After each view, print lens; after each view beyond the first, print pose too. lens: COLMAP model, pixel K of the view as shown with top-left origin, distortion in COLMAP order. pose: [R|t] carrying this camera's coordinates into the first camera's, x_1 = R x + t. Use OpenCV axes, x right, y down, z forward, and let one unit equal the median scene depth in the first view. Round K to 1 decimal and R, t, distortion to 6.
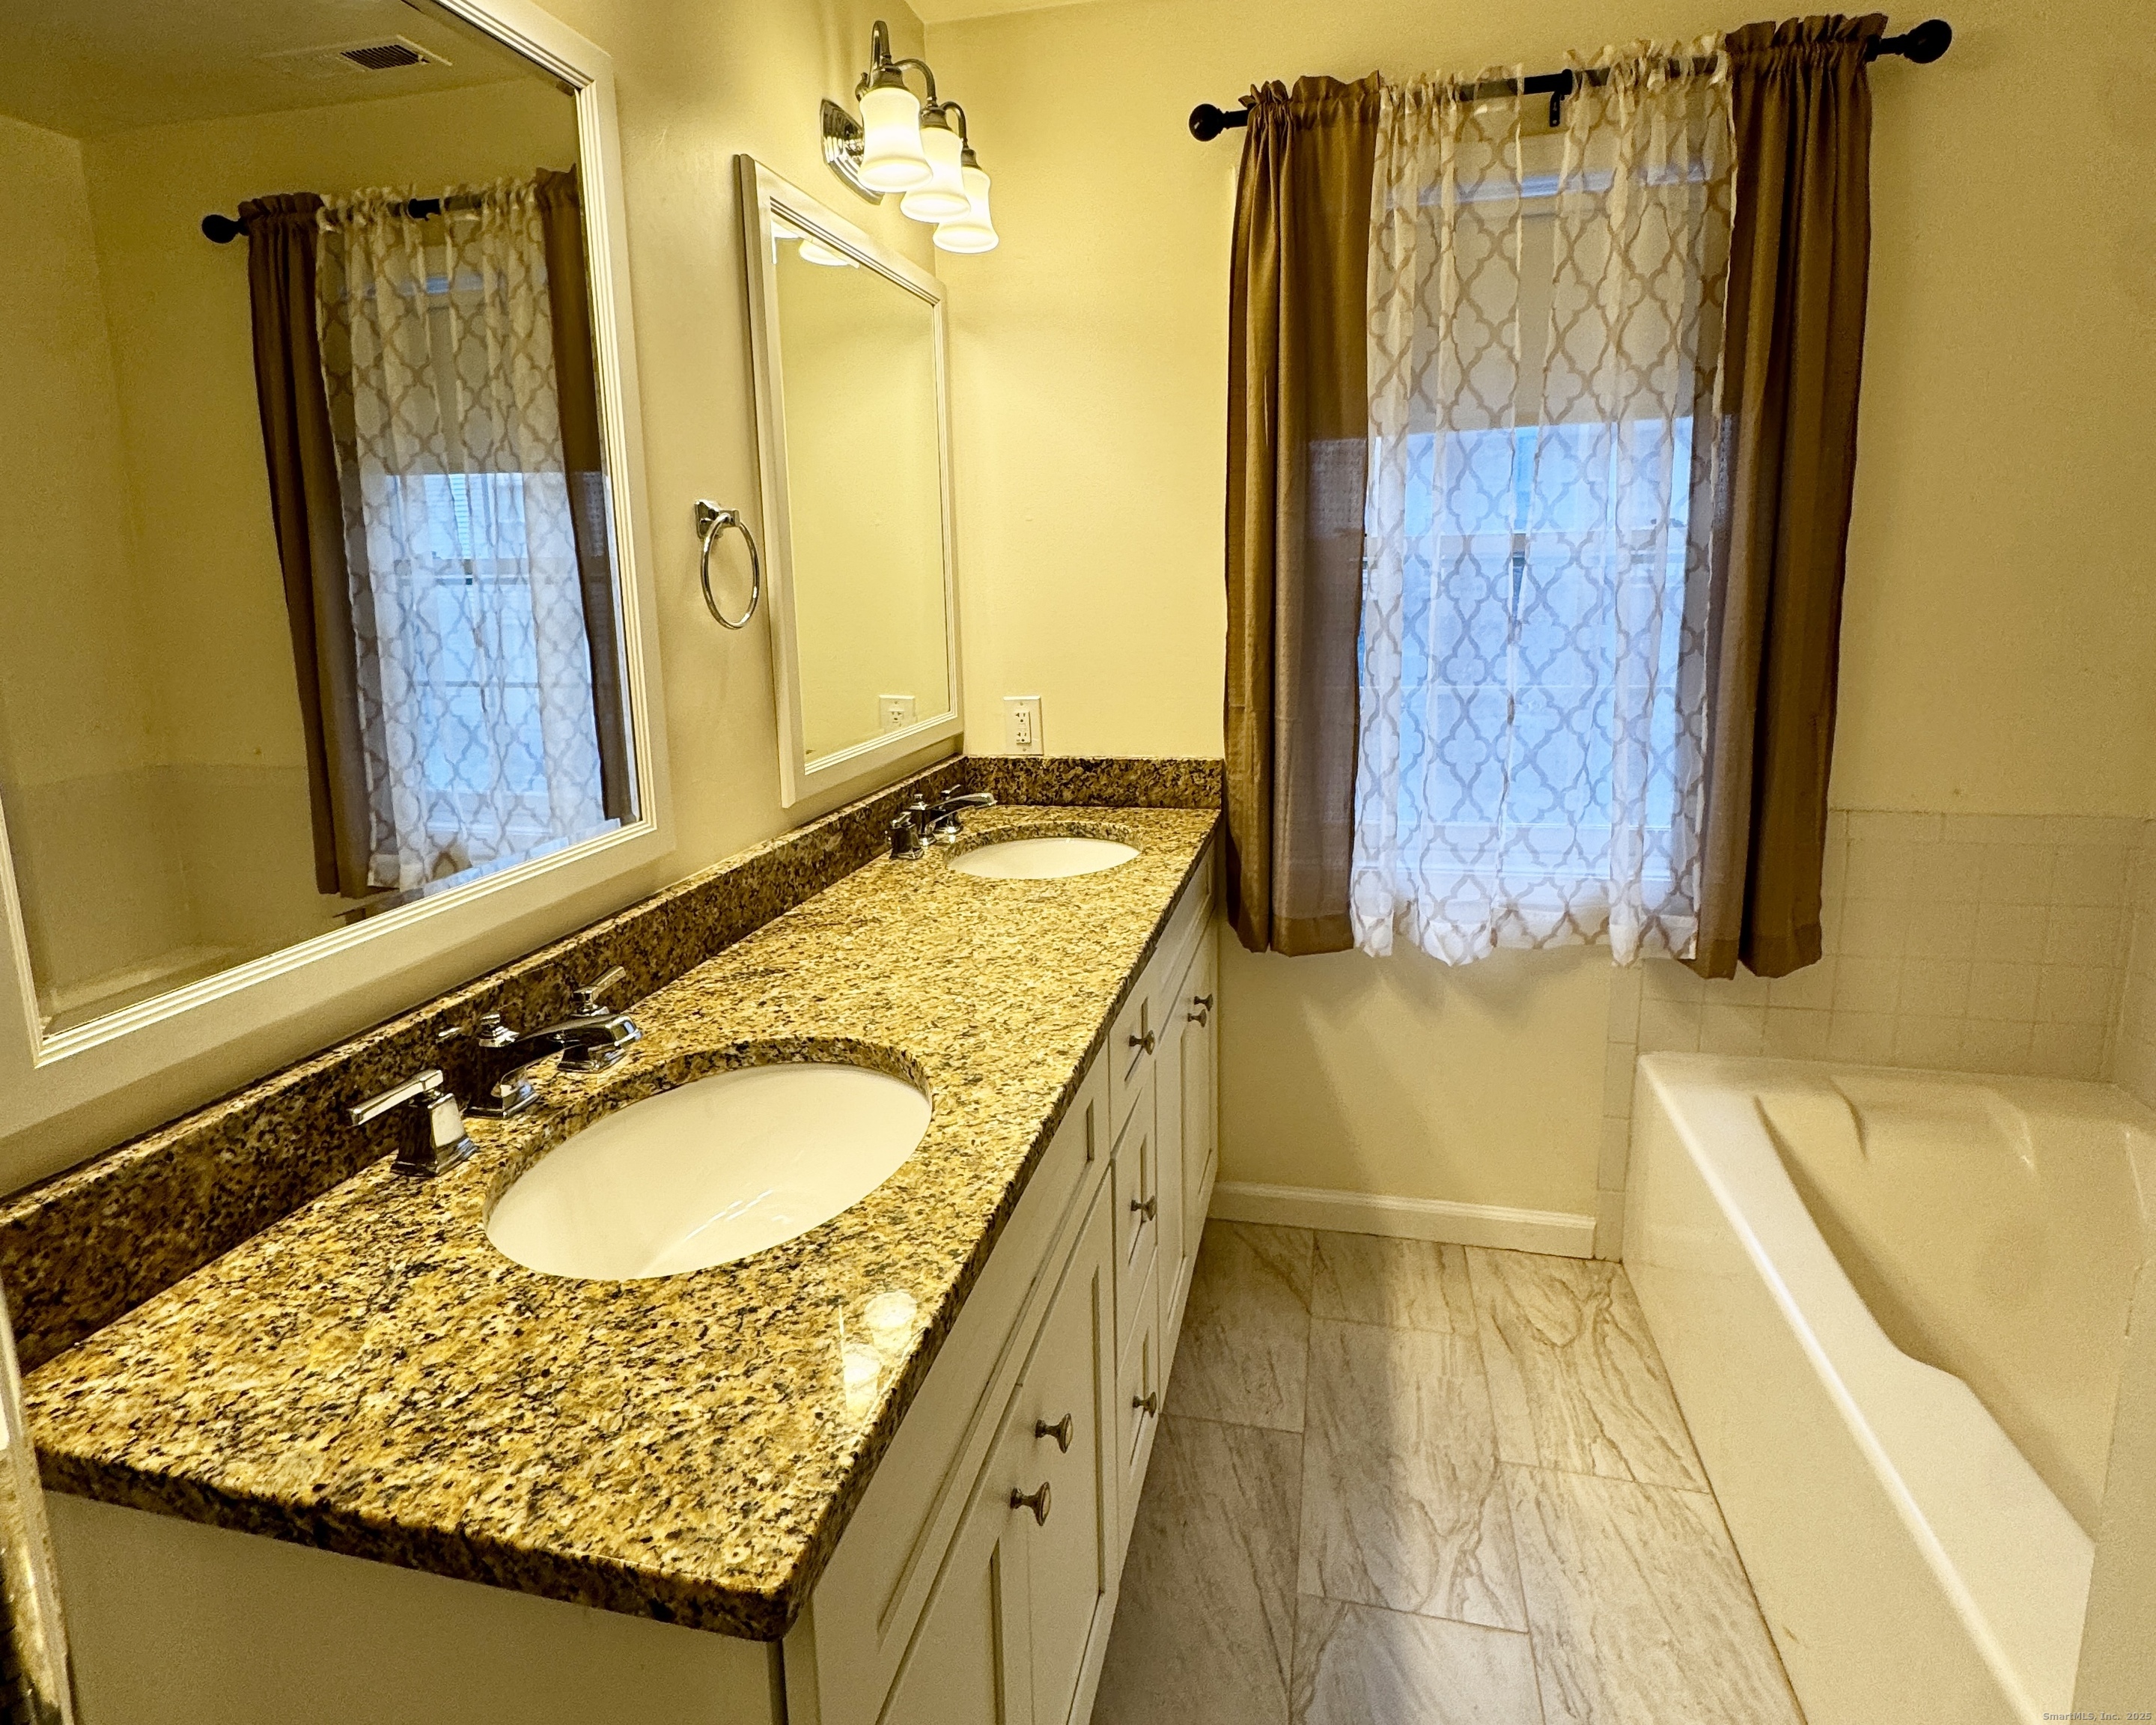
lens RADIAL K [[1151.3, 0, 1078.0], [0, 1151.3, 862.5], [0, 0, 1]] dist [-0.000123, -0.001654]
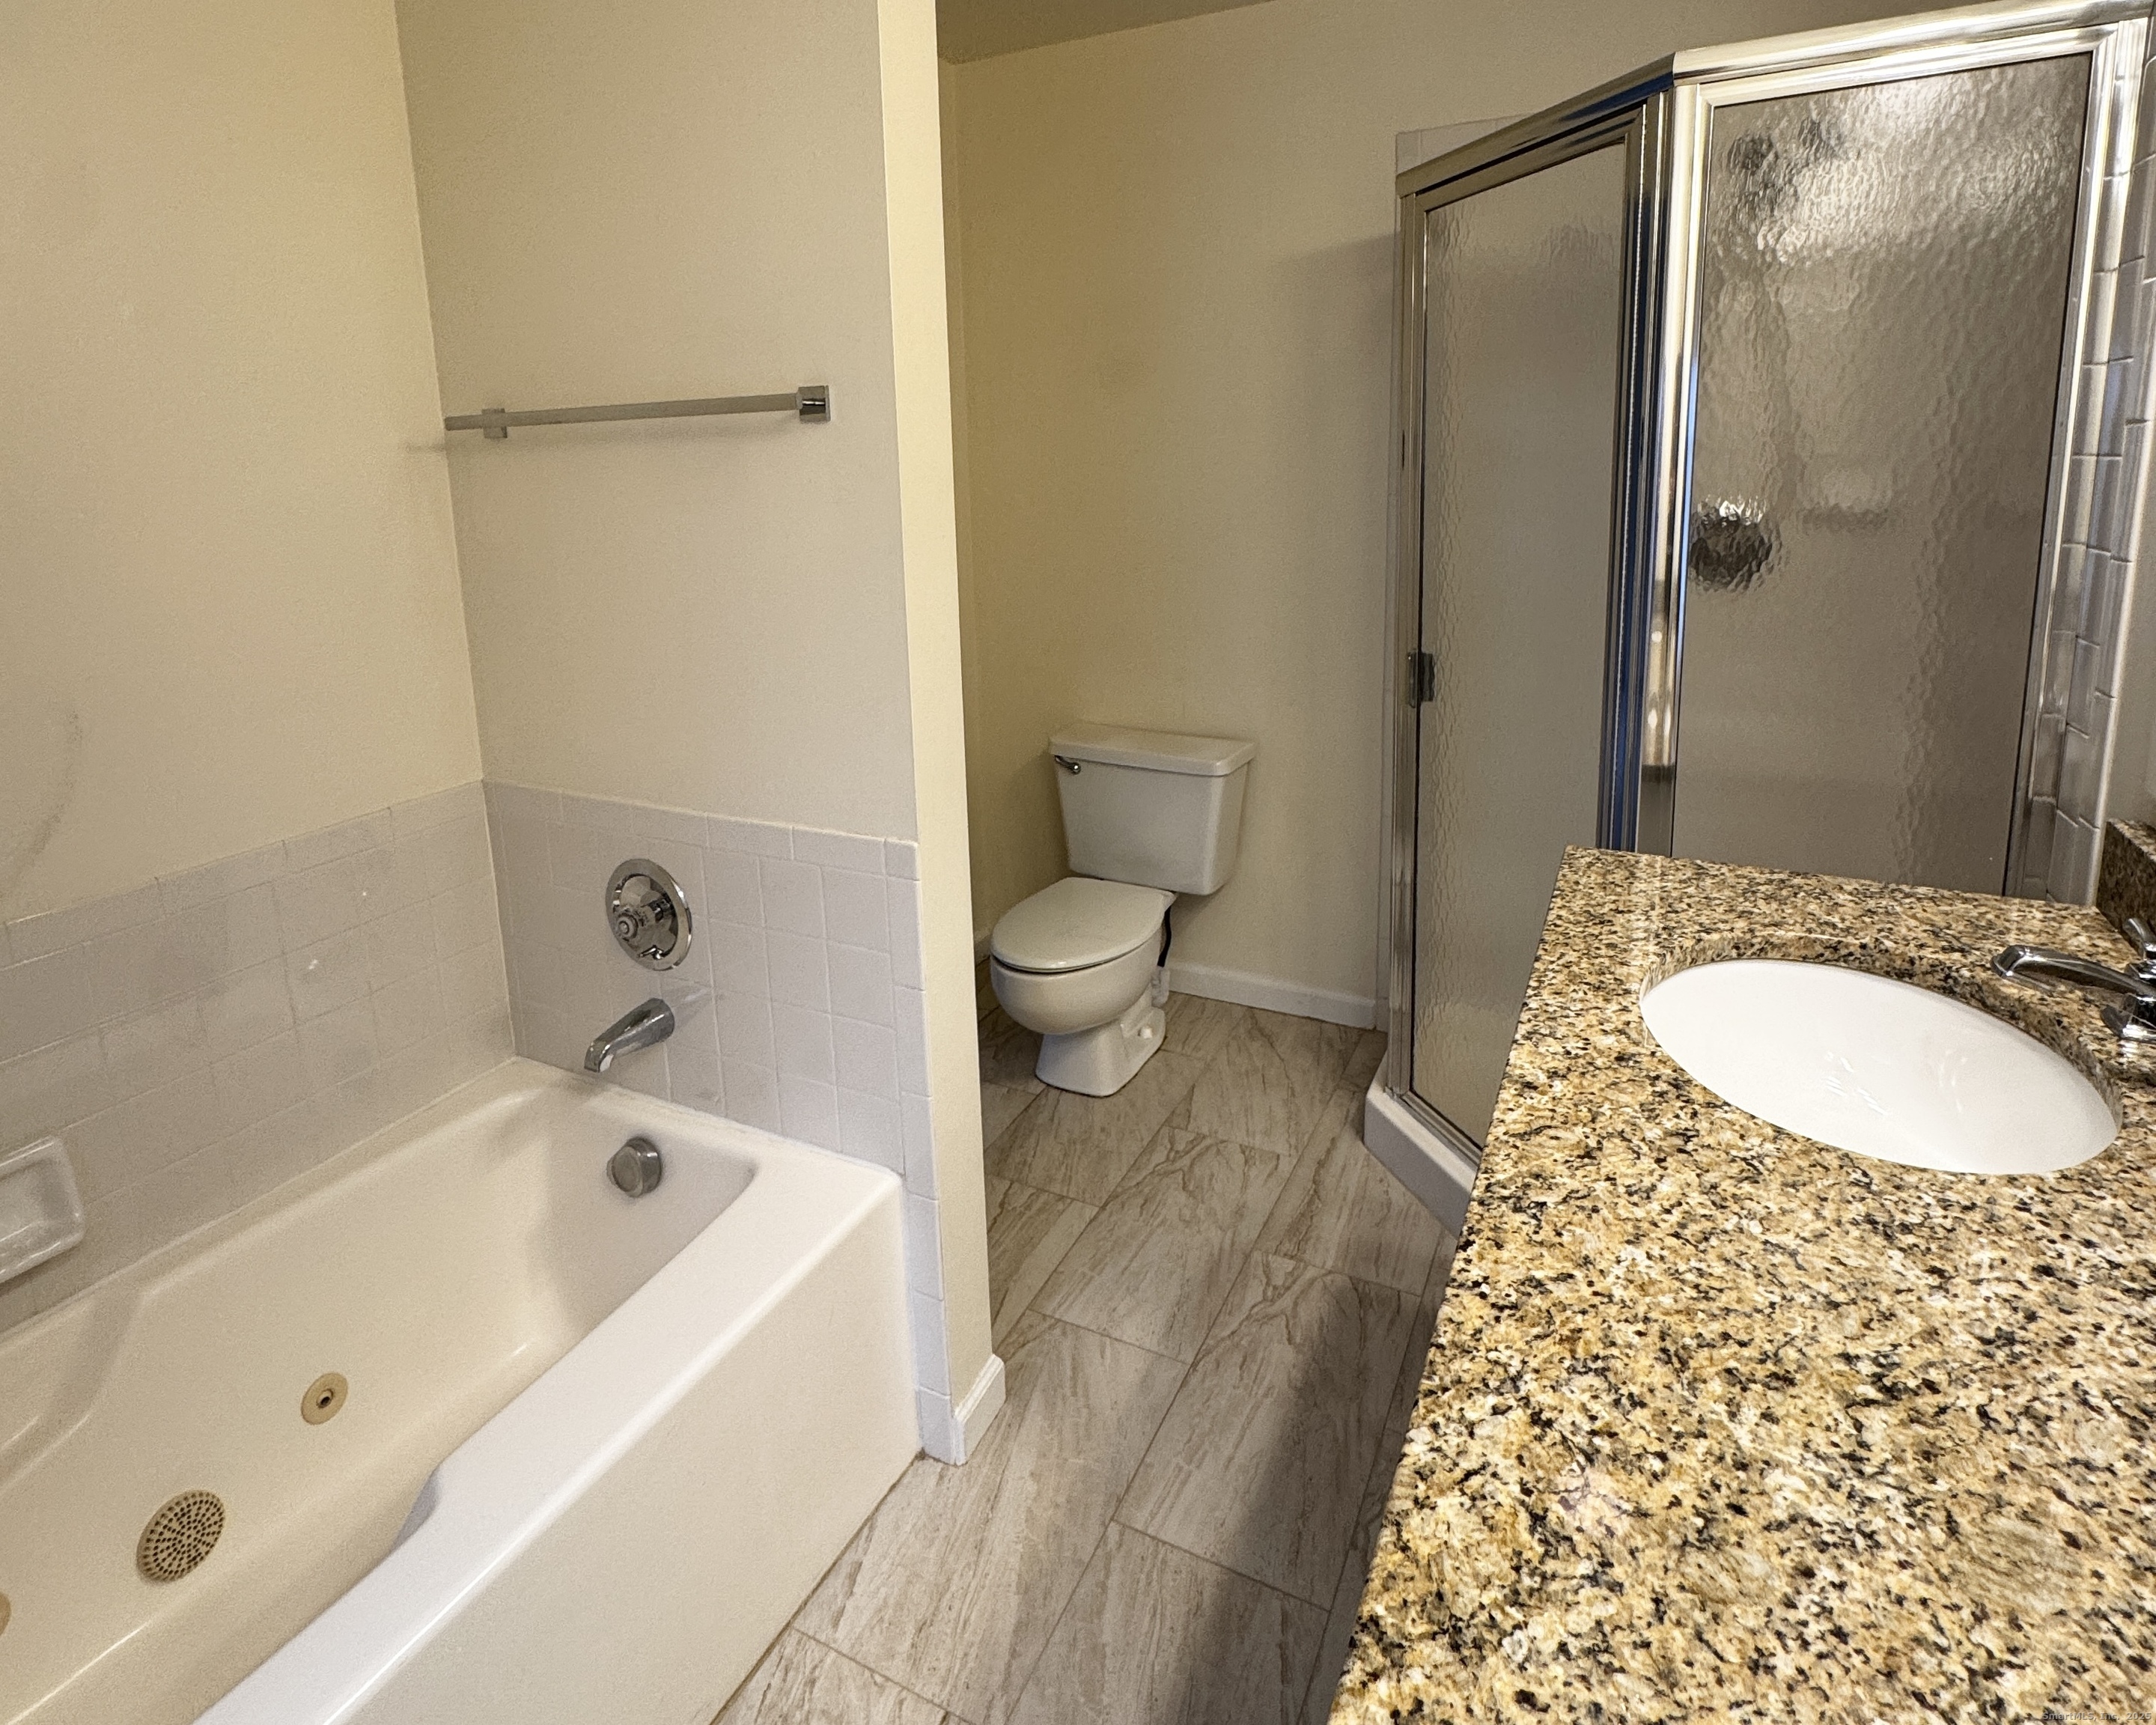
lens RADIAL K [[1151.3, 0, 1078.0], [0, 1151.3, 862.5], [0, 0, 1]] dist [-0.000123, -0.001654]
pose [[-0.973978, -0.035330, 0.223871, 0.107253], [0.094286, 0.835079, 0.541990, -0.387419], [-0.206099, 0.548995, -0.810017, 1.471483]]
